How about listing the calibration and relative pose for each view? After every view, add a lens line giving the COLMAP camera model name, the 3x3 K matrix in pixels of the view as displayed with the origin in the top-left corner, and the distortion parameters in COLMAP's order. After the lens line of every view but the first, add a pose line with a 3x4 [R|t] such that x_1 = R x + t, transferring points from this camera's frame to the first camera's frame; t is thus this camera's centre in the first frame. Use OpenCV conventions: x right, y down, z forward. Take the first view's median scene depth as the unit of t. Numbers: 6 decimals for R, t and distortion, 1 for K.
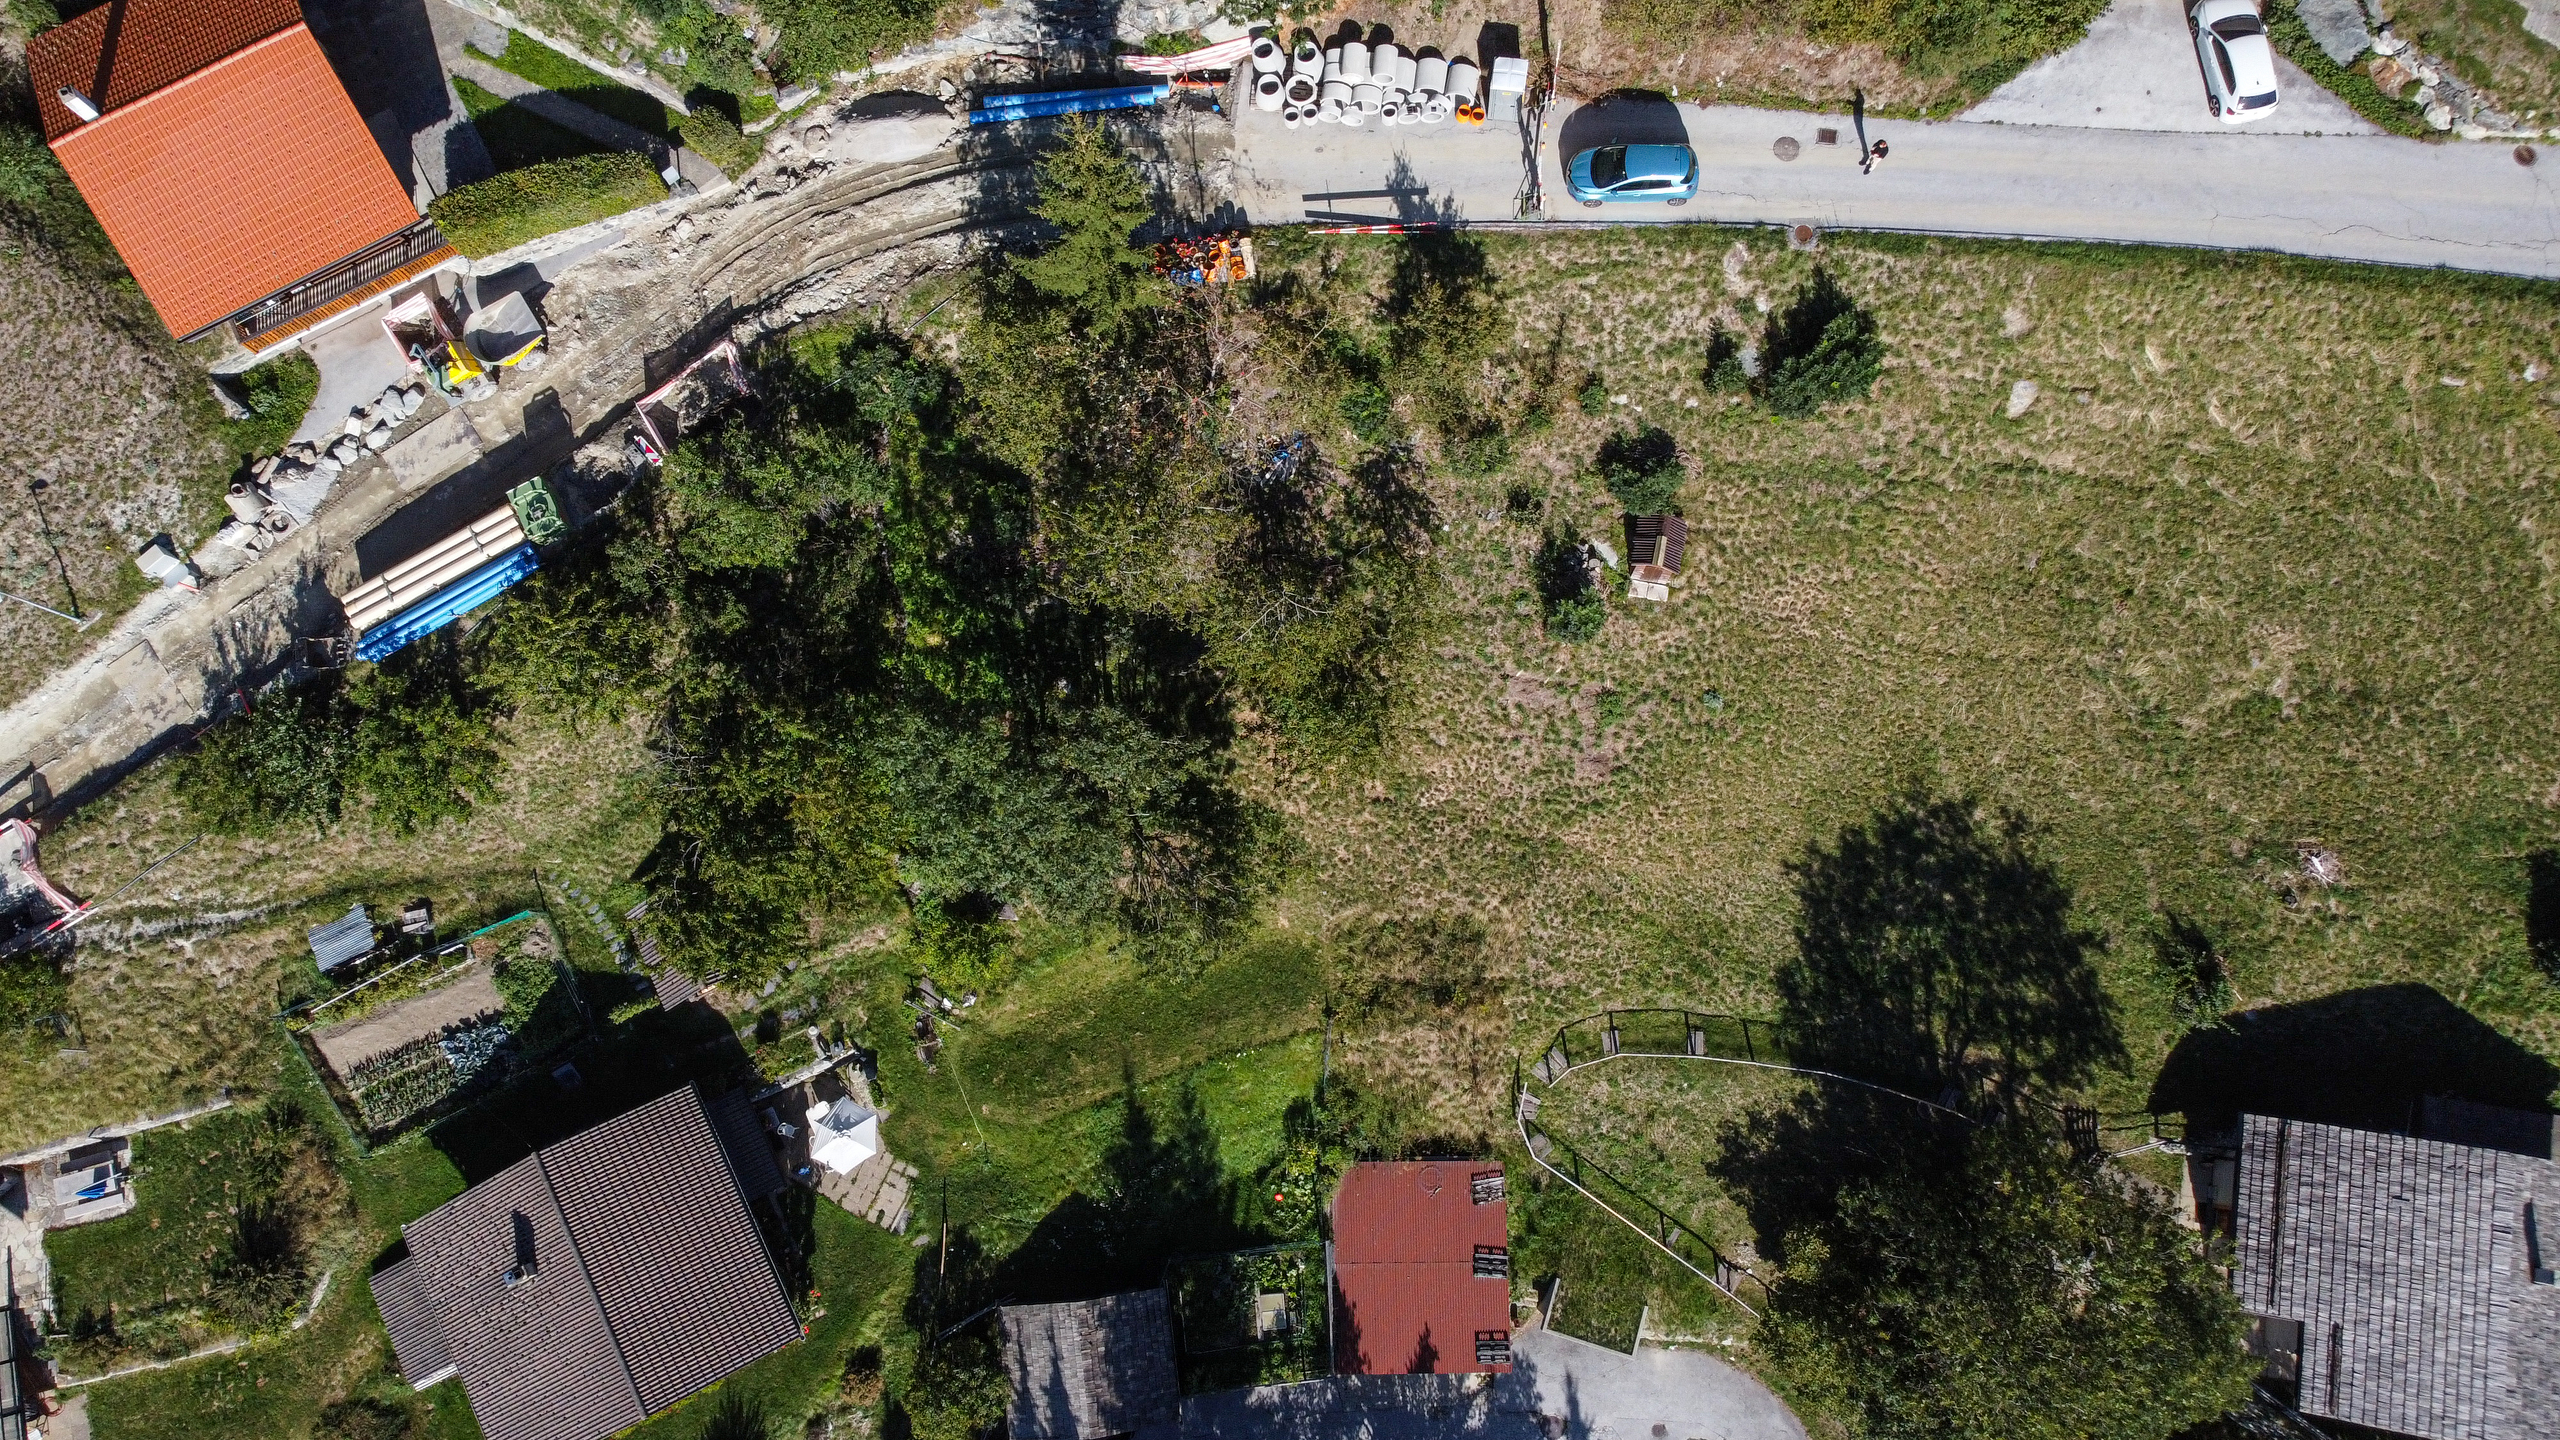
lens RADIAL K [[1962.3, 0, 1231.5], [0, 1962.3, 633.6], [0, 0, 1]] dist [0.026837, -0.058631]
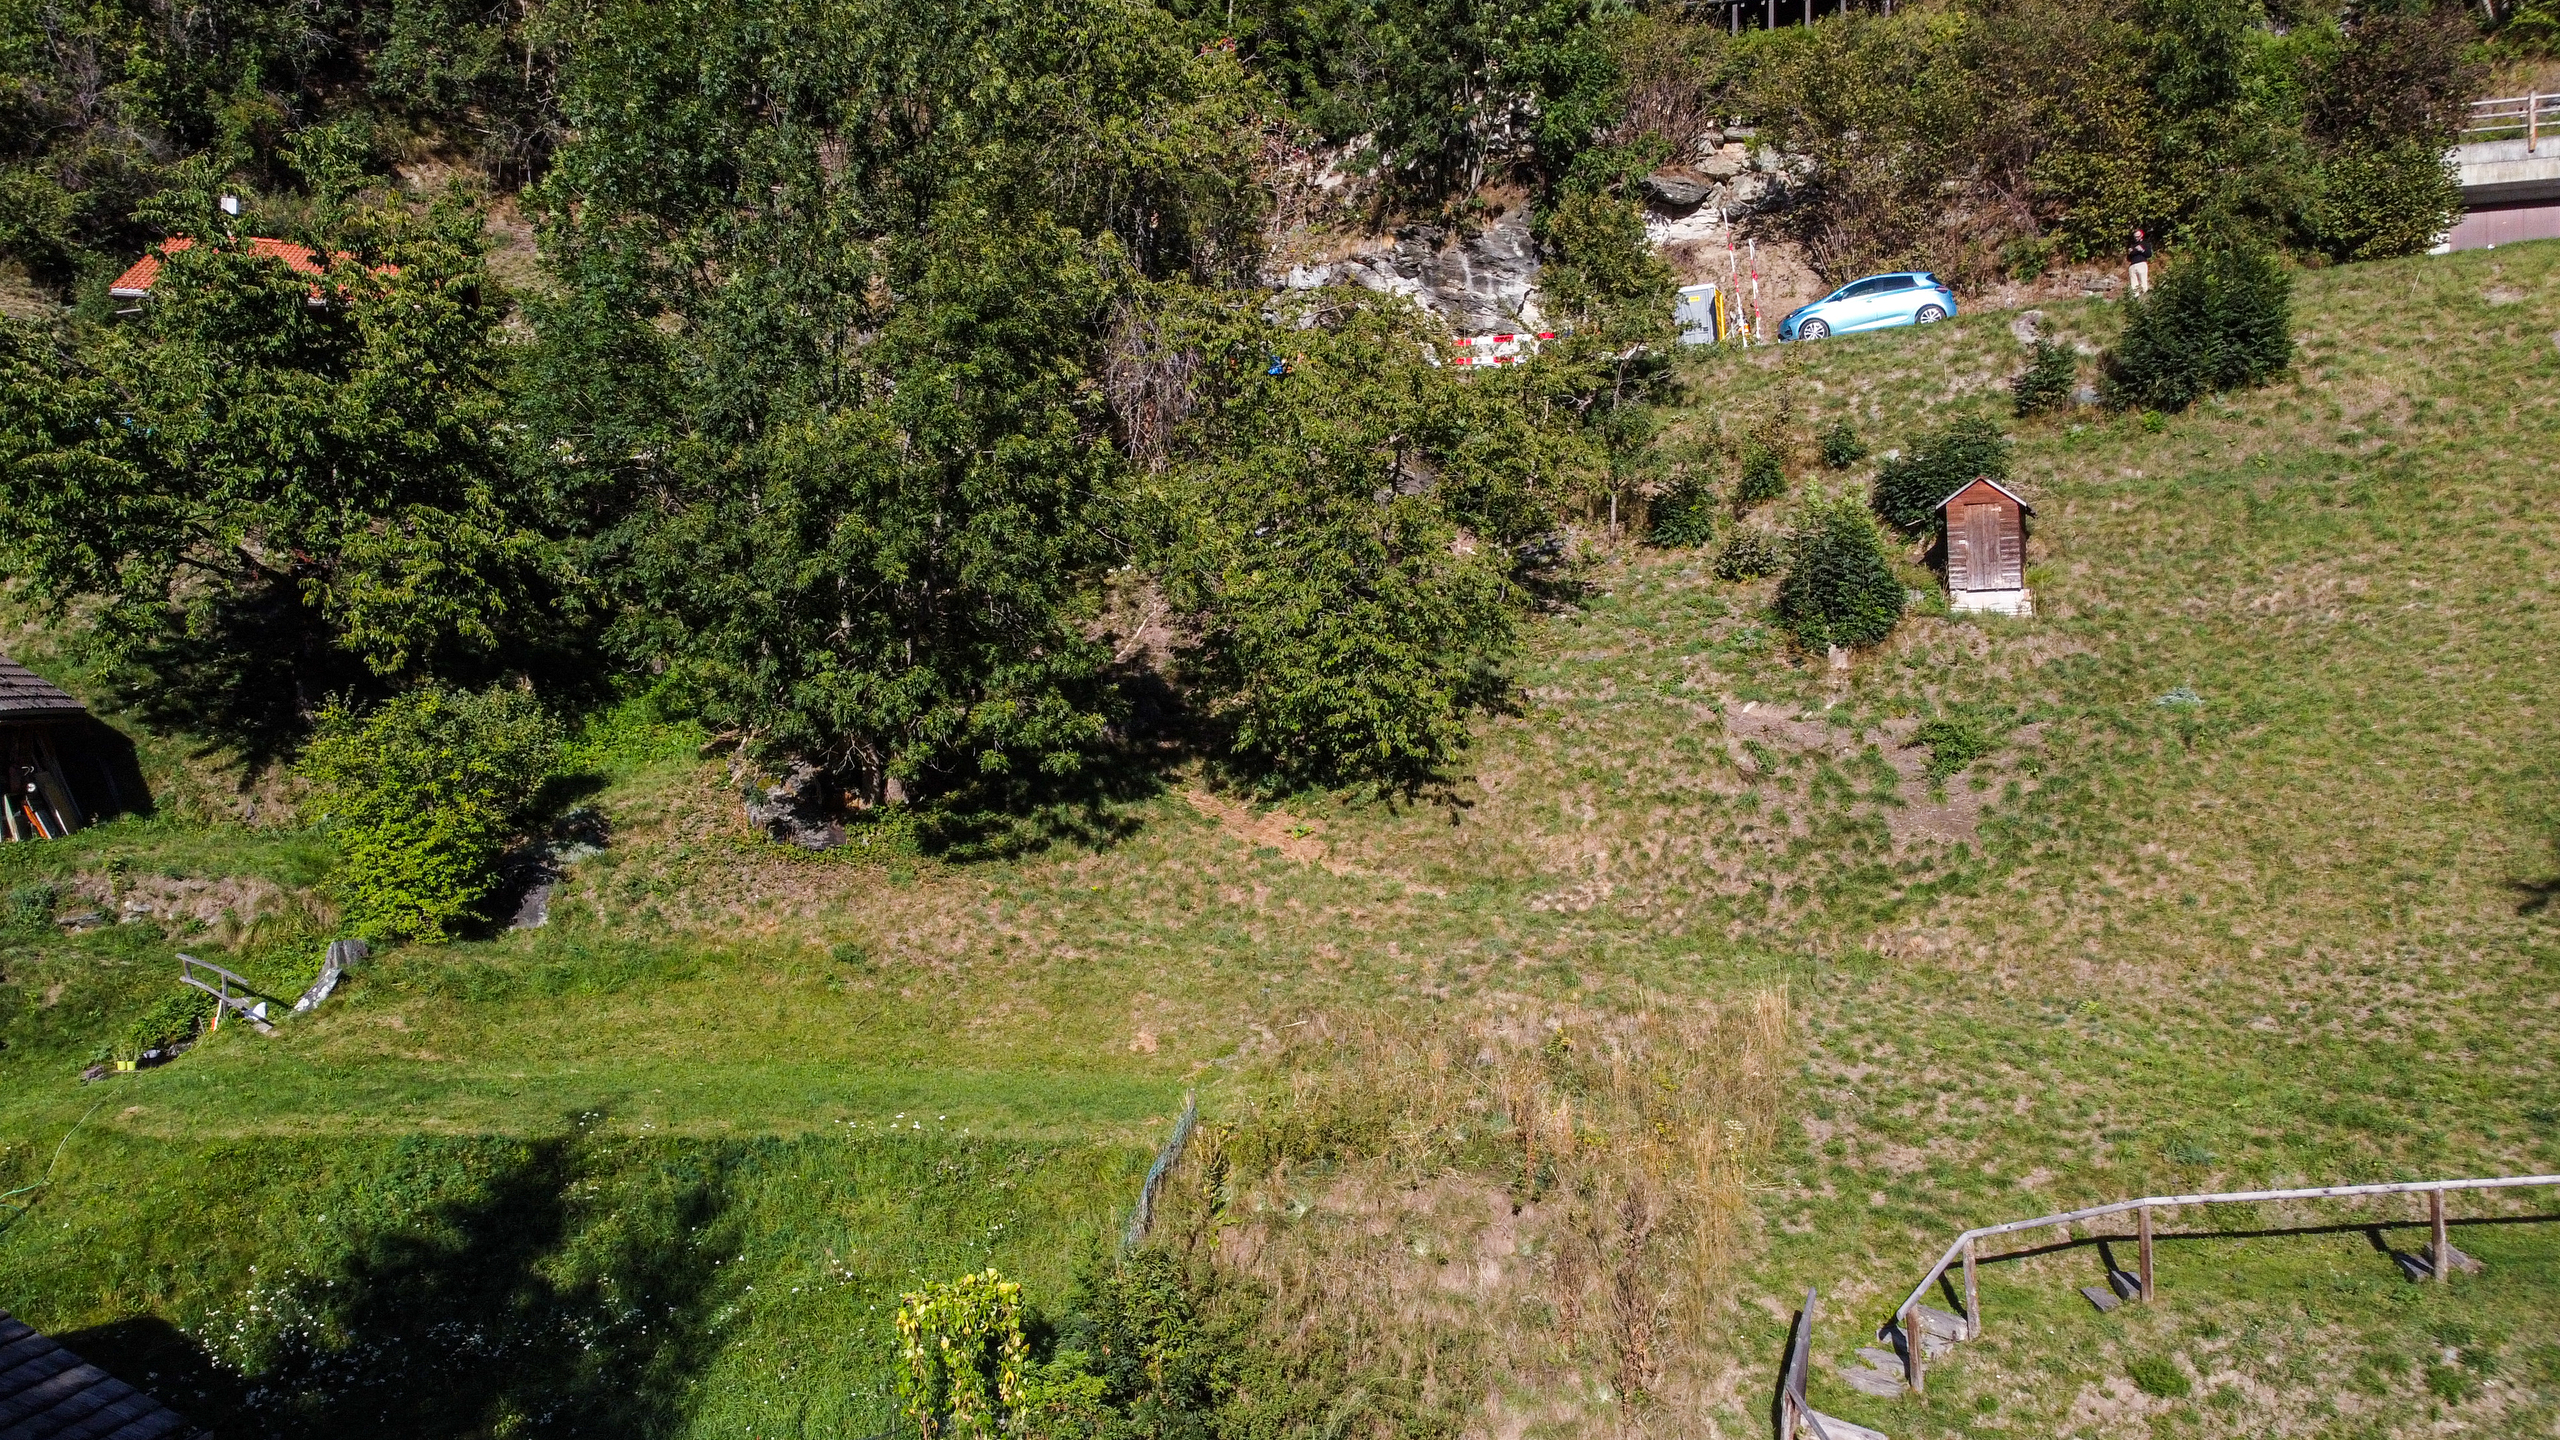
lens RADIAL K [[1974.5, 0, 1280.0], [0, 1974.5, 720.0], [0, 0, 1]] dist [-0.026142, 0.000430]
pose [[0.971995, 0.007196, -0.234892, 0.158943], [-0.231785, 0.194183, -0.953189, 0.551213], [0.038752, 0.980939, 0.190413, 0.968264]]
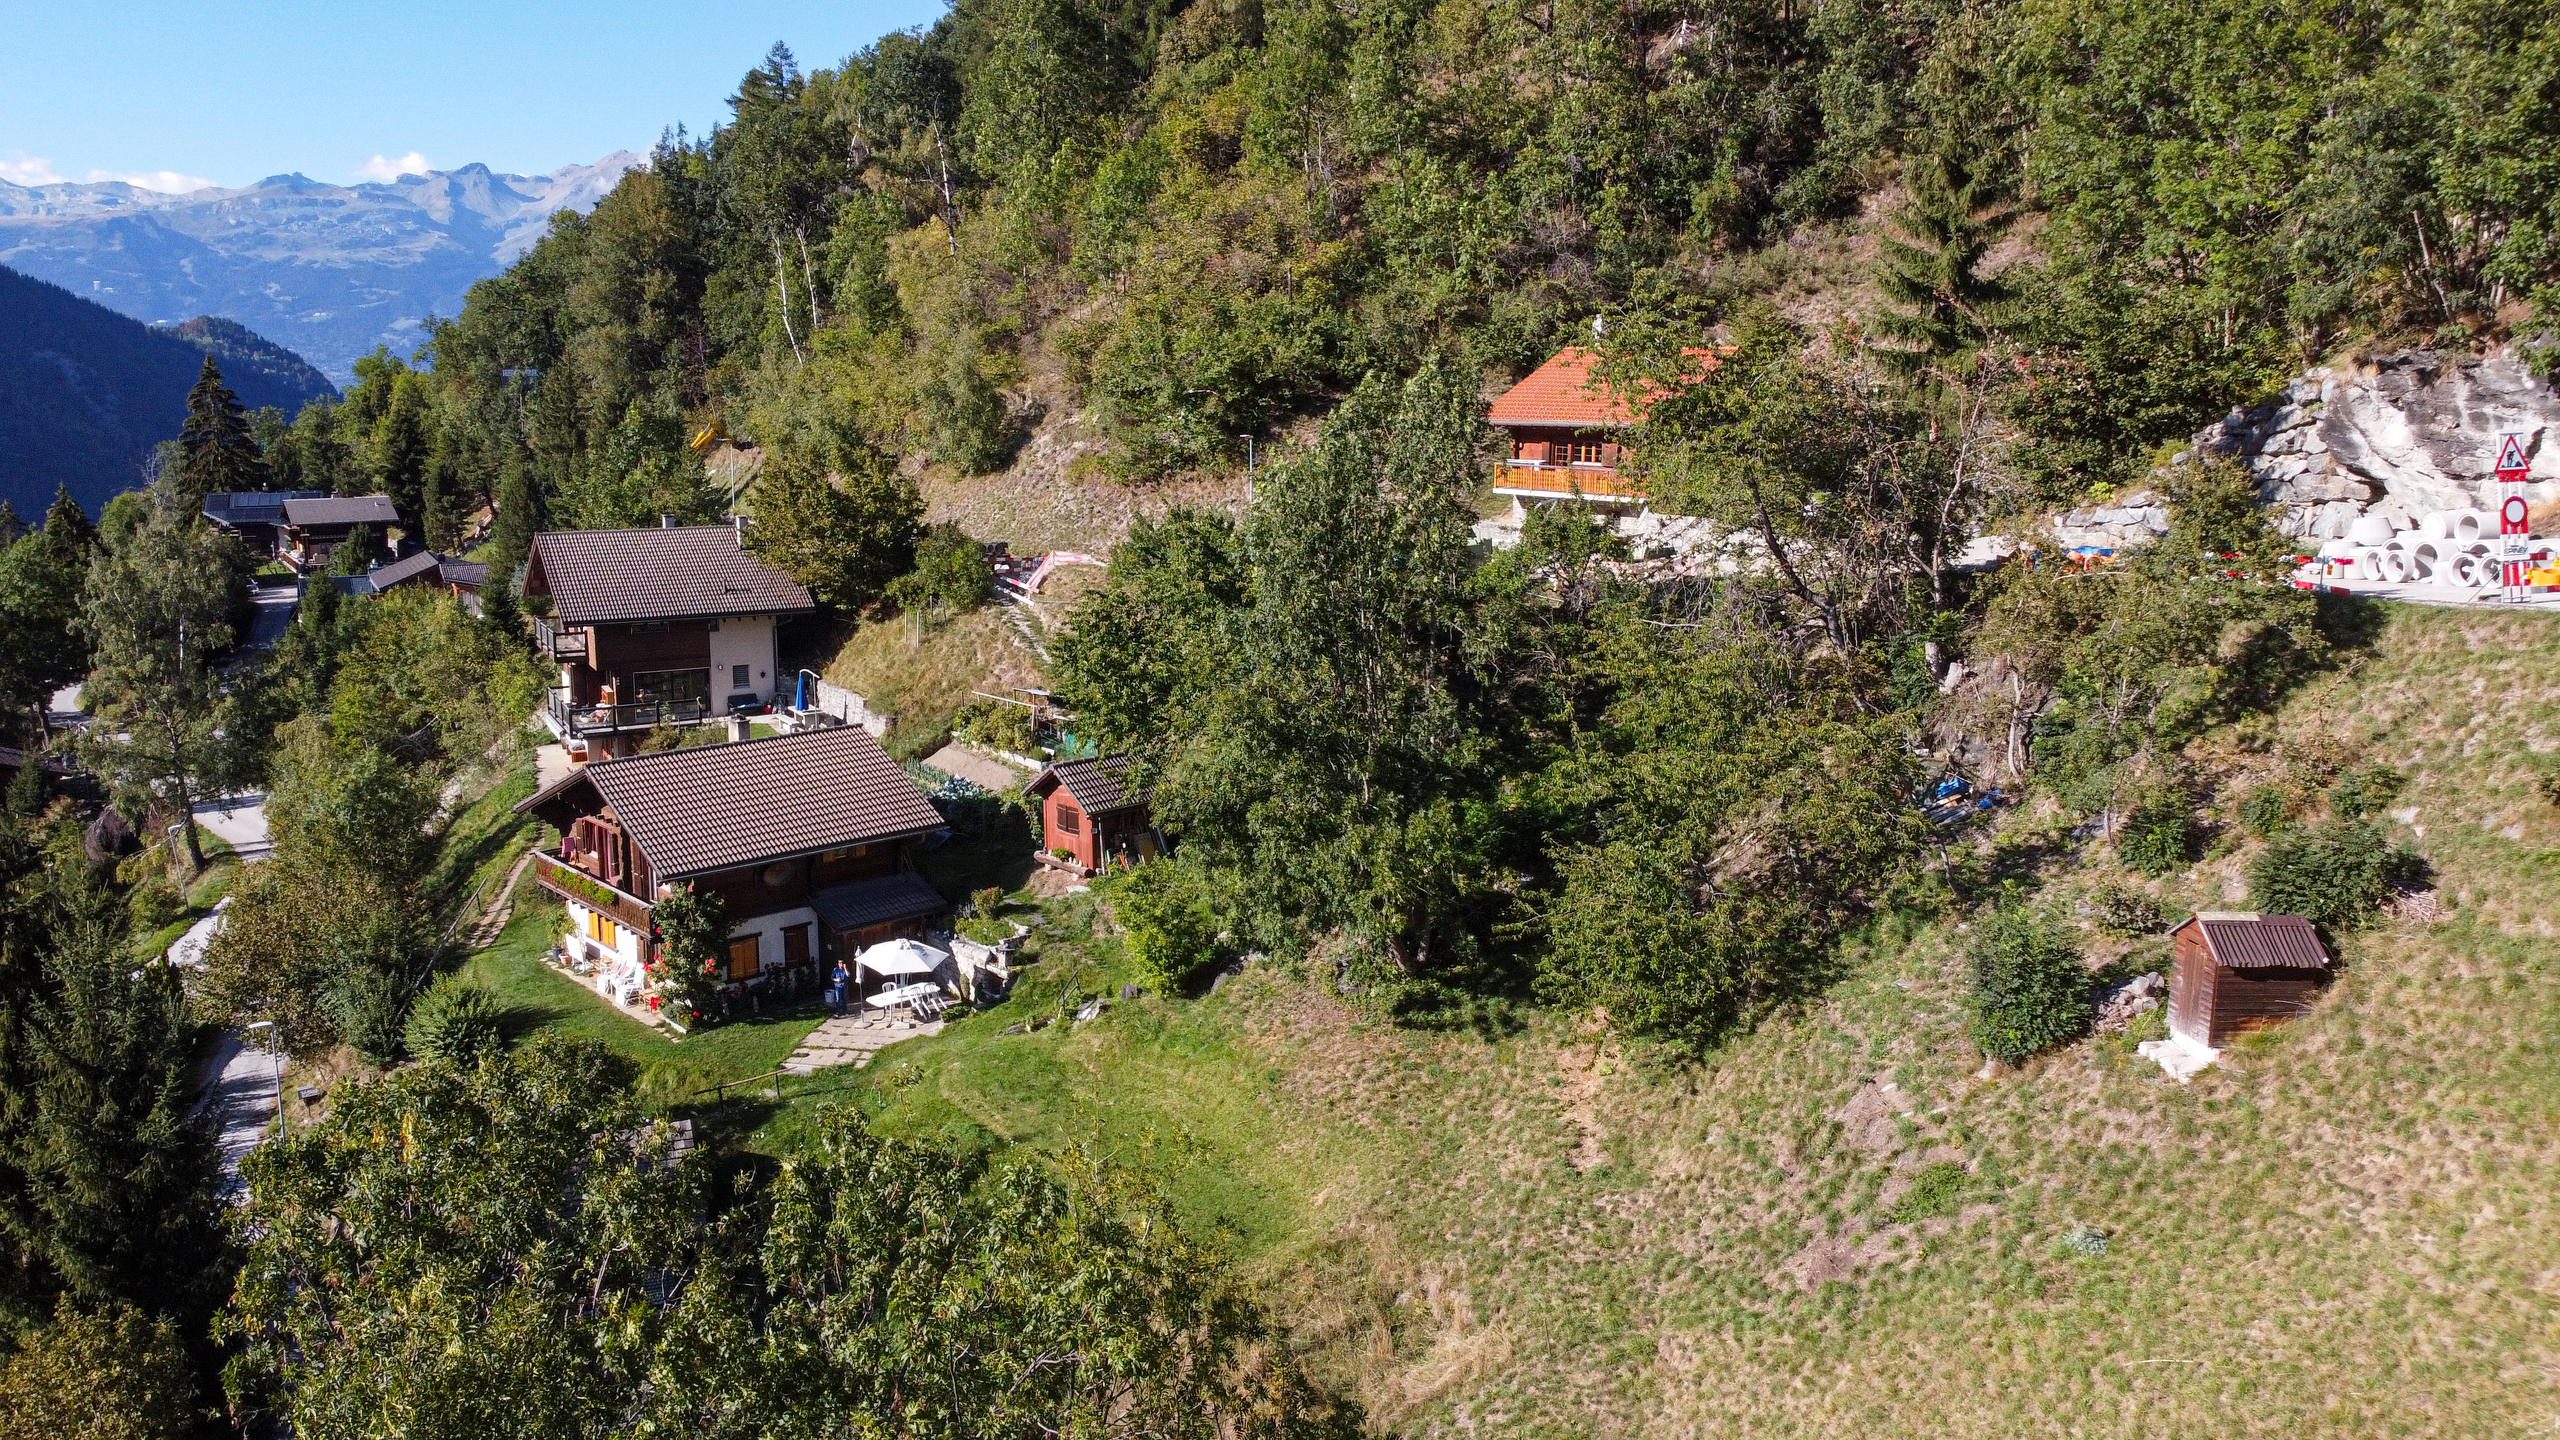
lens RADIAL K [[1894.8, 0, 1280.0], [0, 1894.8, 720.0], [0, 0, 1]] dist [-0.037852, -0.002234]
pose [[0.246297, 0.179764, -0.952377, 0.604132], [-0.951781, 0.230299, -0.202673, 0.260271], [0.182898, 0.956372, 0.227818, 0.817527]]
